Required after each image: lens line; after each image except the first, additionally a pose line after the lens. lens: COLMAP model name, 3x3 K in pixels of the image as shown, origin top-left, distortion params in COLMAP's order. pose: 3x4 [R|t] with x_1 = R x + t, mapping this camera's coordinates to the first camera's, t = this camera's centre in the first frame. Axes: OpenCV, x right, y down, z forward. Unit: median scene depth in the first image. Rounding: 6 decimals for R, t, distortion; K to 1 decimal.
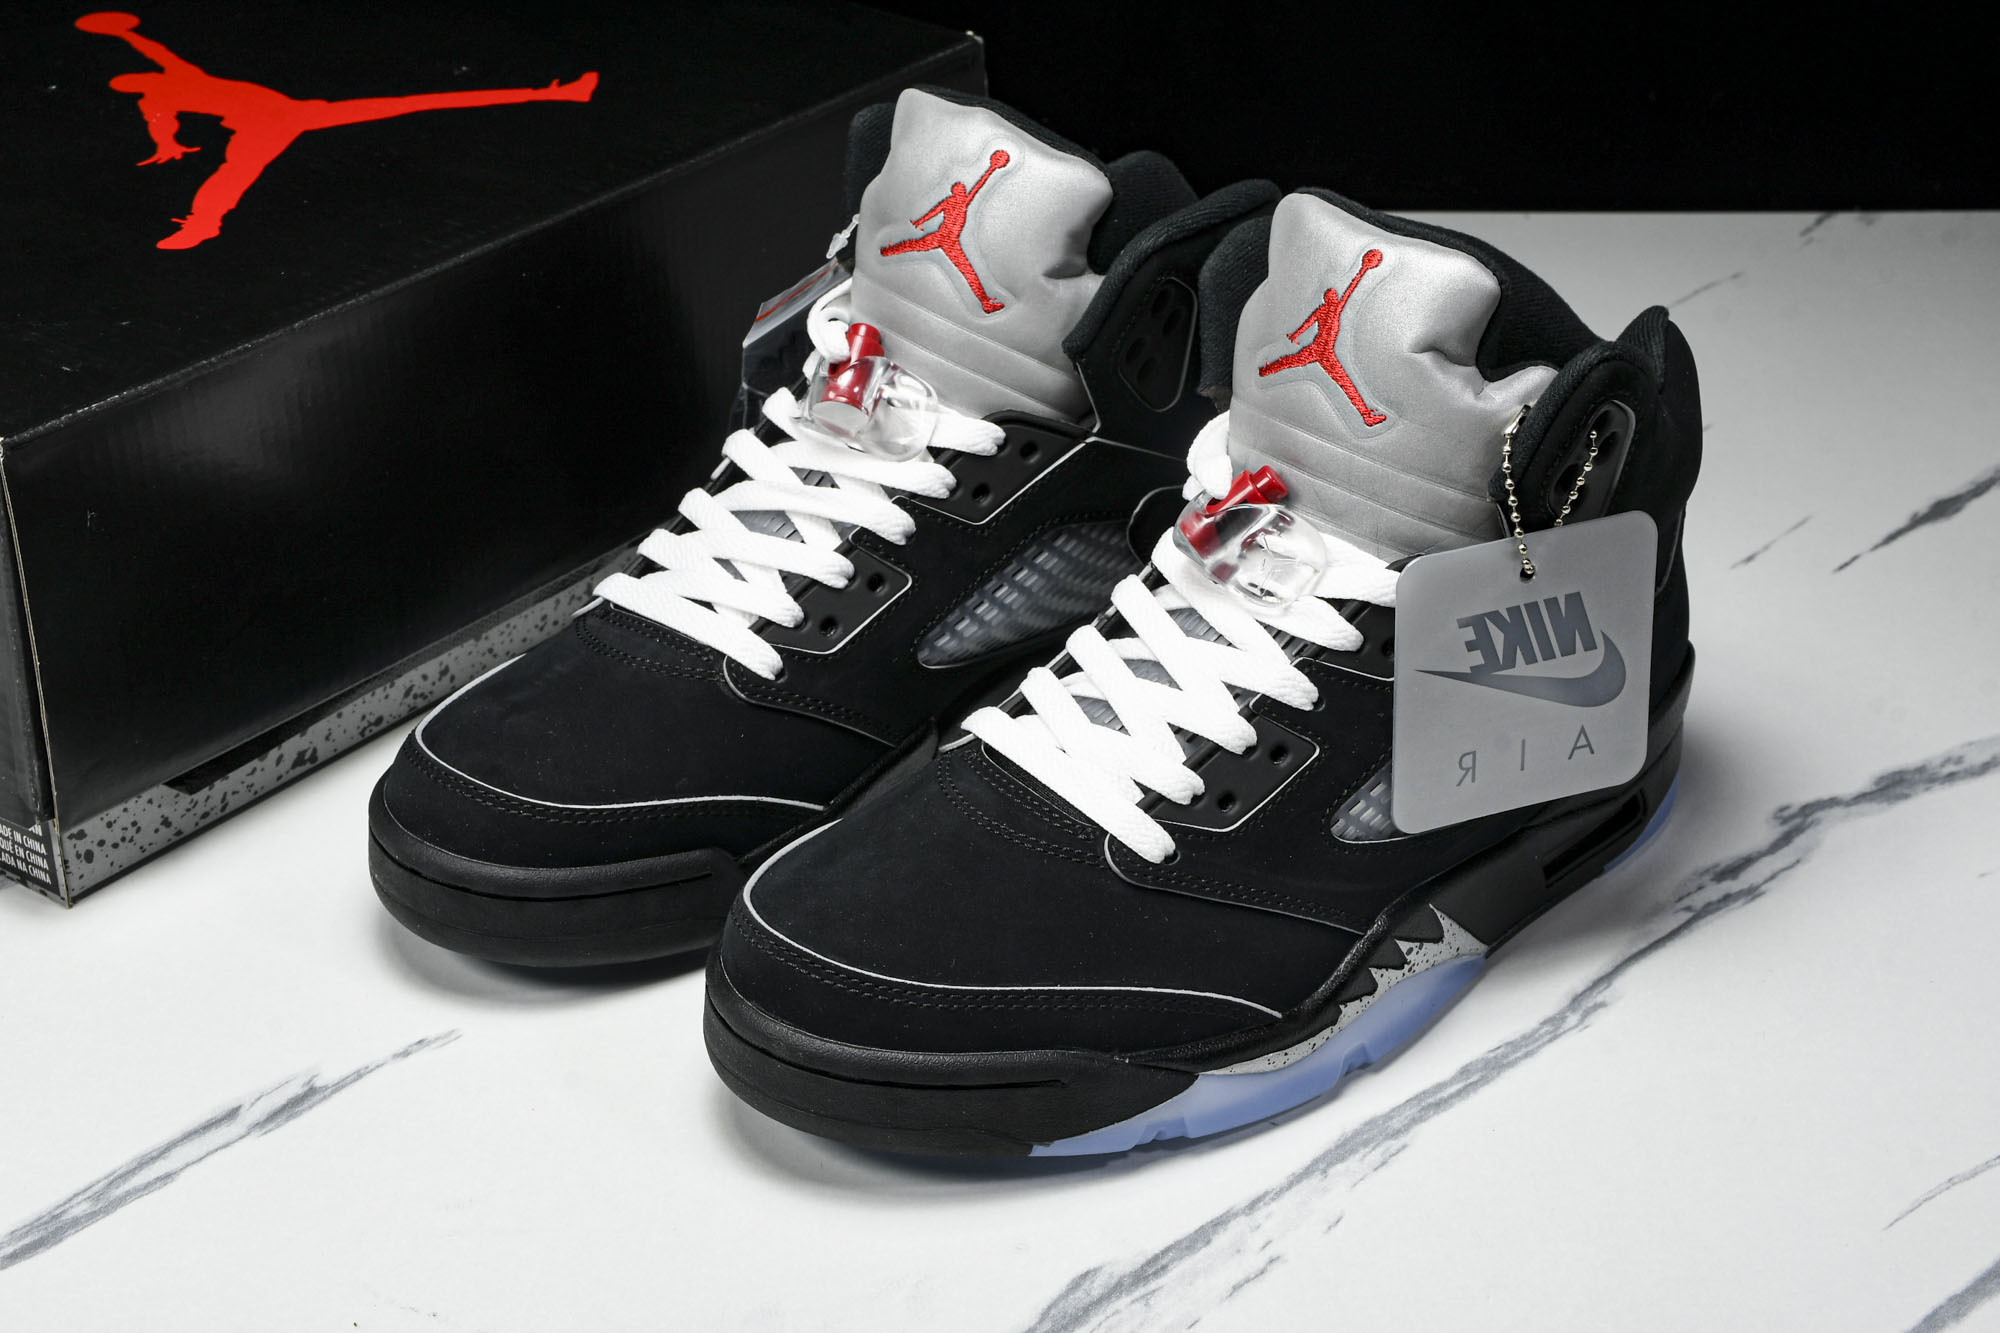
lens RADIAL K [[3635.8, 0, 979.8], [0, 3635.8, 613.8], [0, 0, 1]] dist [0.158262, 0.000000]
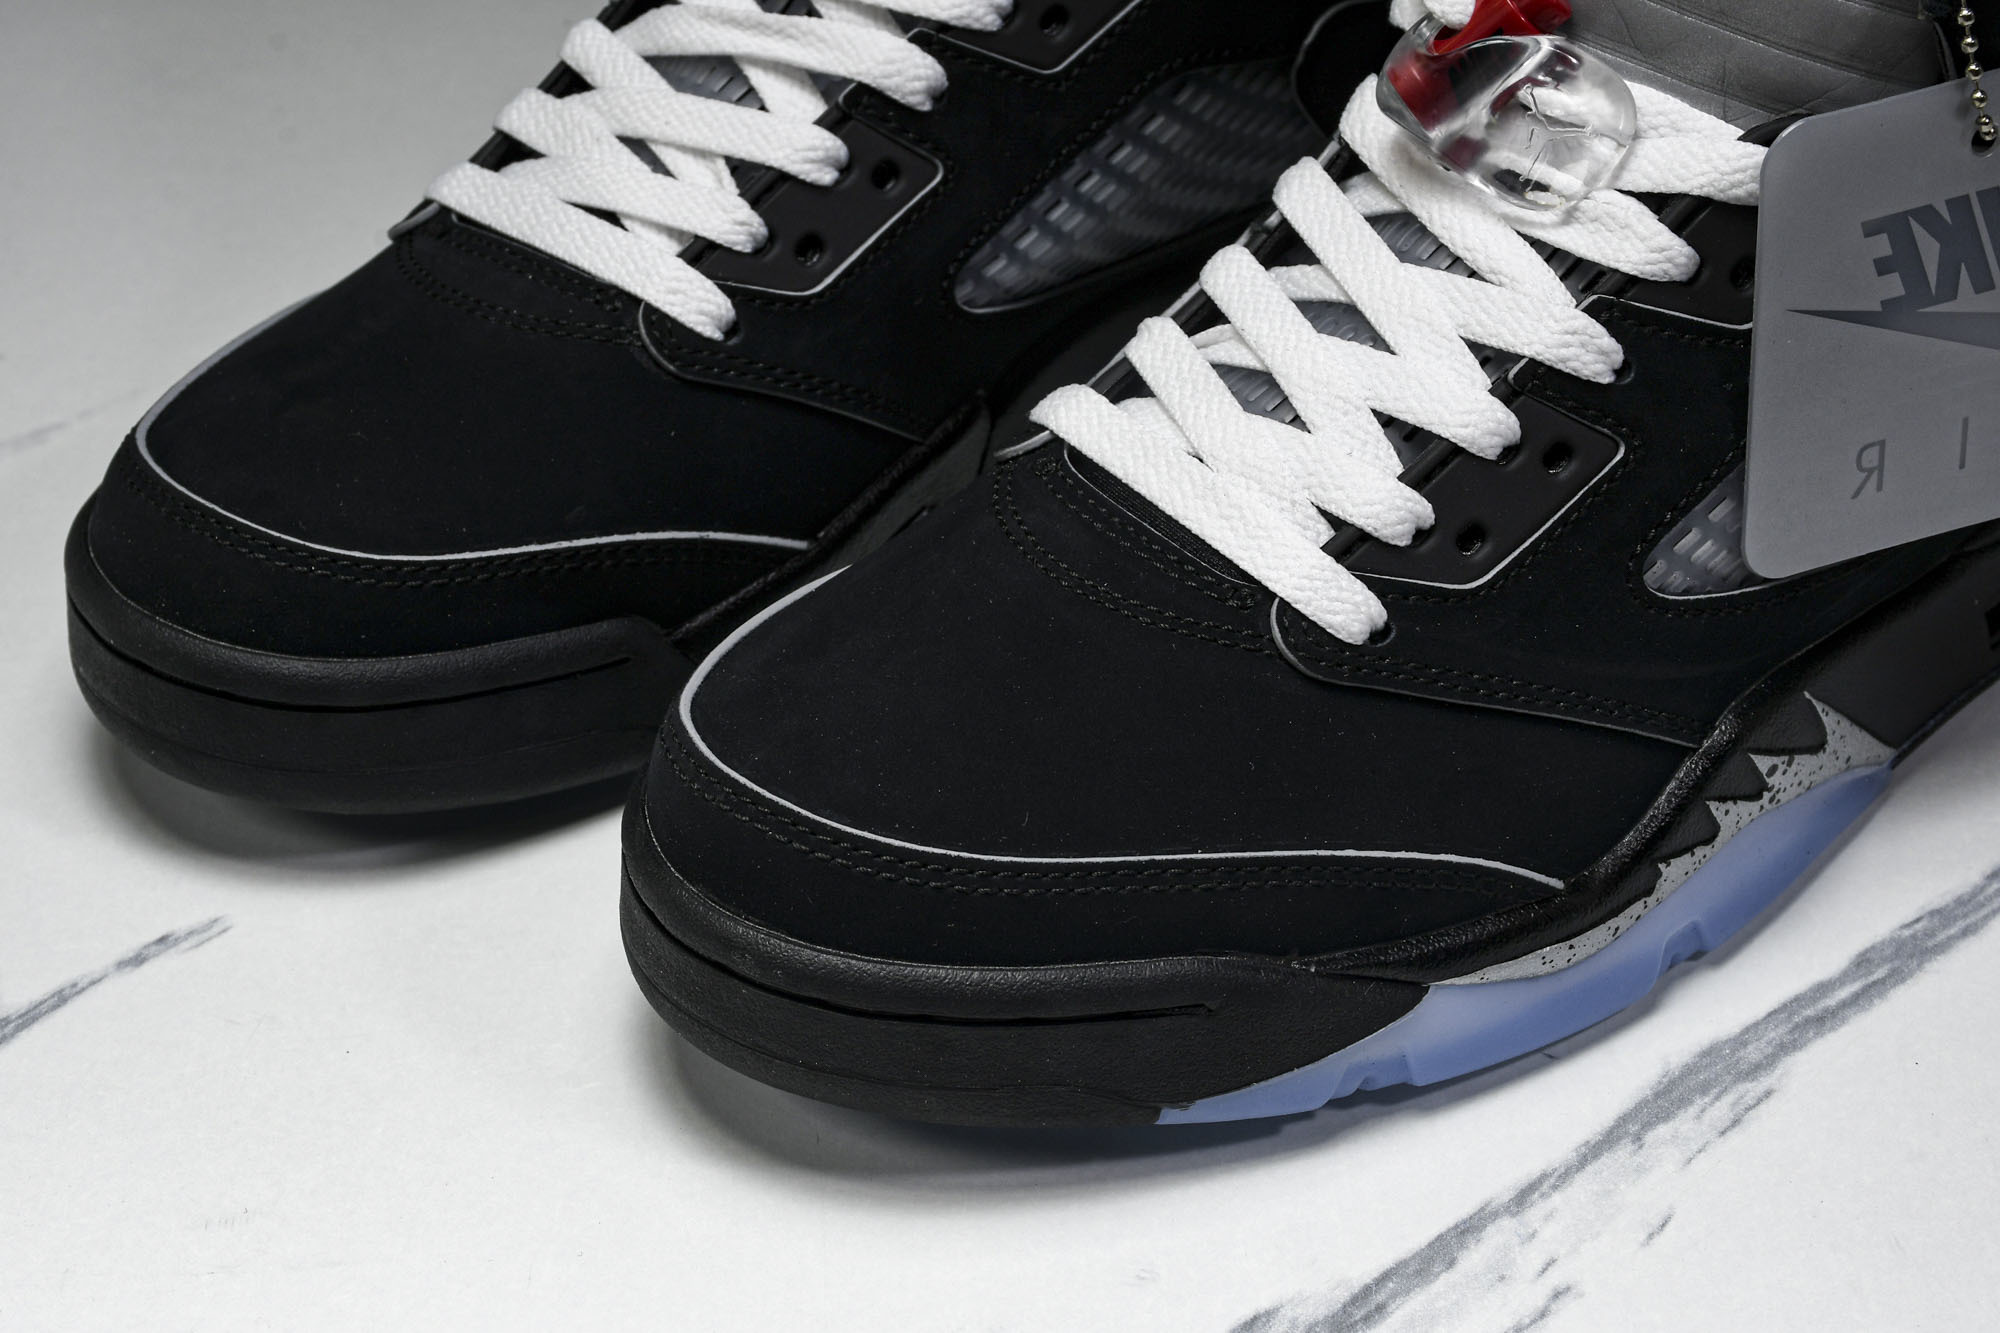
lens RADIAL K [[5051.4, 0, 973.4], [0, 5051.4, 706.6], [0, 0, 1]] dist [0.444361, 0.000000]
pose [[0.999767, -0.017560, -0.012554, -0.004865], [0.018886, 0.993202, 0.114859, -0.018973], [0.010451, -0.115070, 0.993302, 0.153625]]
